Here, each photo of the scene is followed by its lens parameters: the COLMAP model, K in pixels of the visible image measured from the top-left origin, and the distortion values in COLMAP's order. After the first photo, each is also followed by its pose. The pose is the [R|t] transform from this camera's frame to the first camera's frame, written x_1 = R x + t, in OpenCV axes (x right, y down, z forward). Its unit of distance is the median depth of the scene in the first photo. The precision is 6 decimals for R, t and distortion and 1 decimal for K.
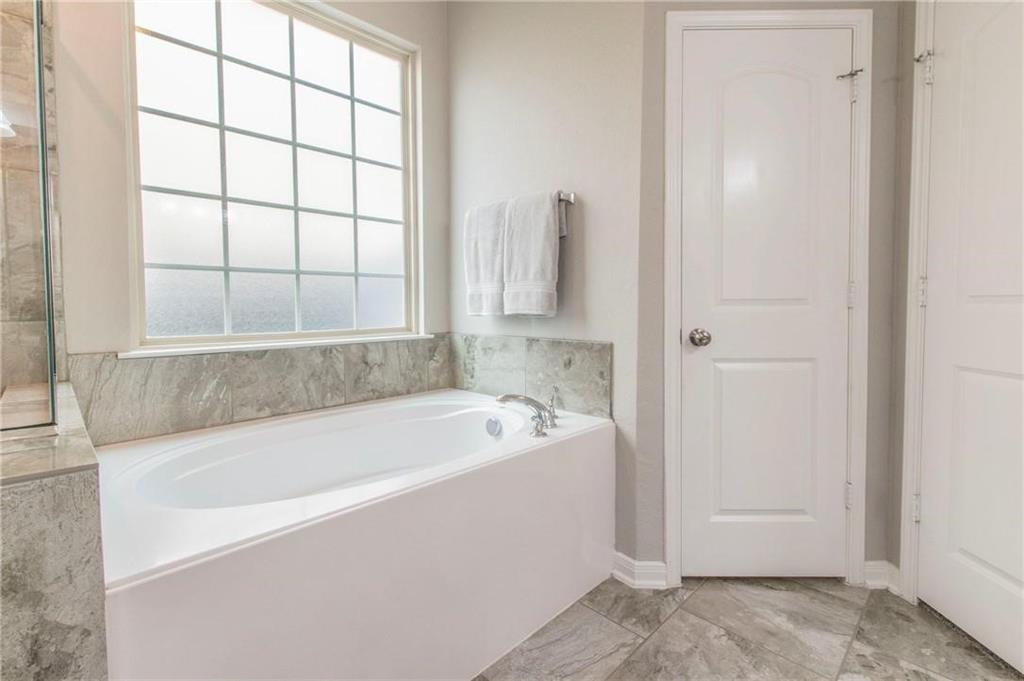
lens RADIAL K [[464.8, 0, 513.4], [0, 464.8, 332.7], [0, 0, 1]] dist [-0.003880, -0.000838]
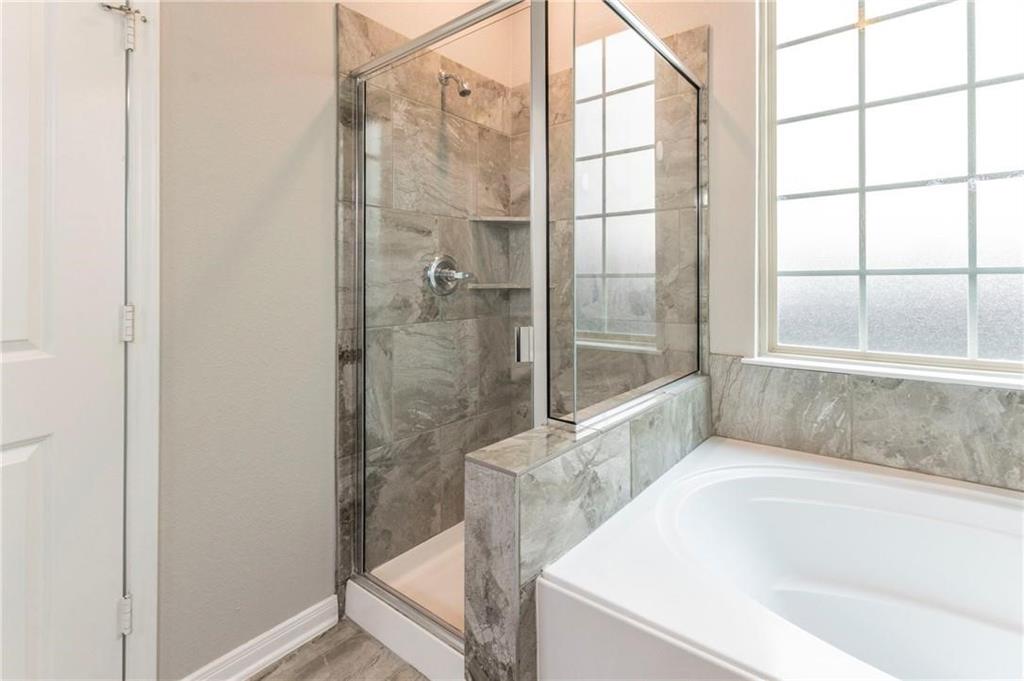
lens RADIAL K [[464.8, 0, 546.7], [0, 464.8, 285.0], [0, 0, 1]] dist [-0.003880, -0.000838]
pose [[0.134647, 0.010035, -0.990843, 0.145008], [-0.051500, 0.998668, 0.003116, -0.096370], [0.989554, 0.050608, 0.134985, 0.356638]]
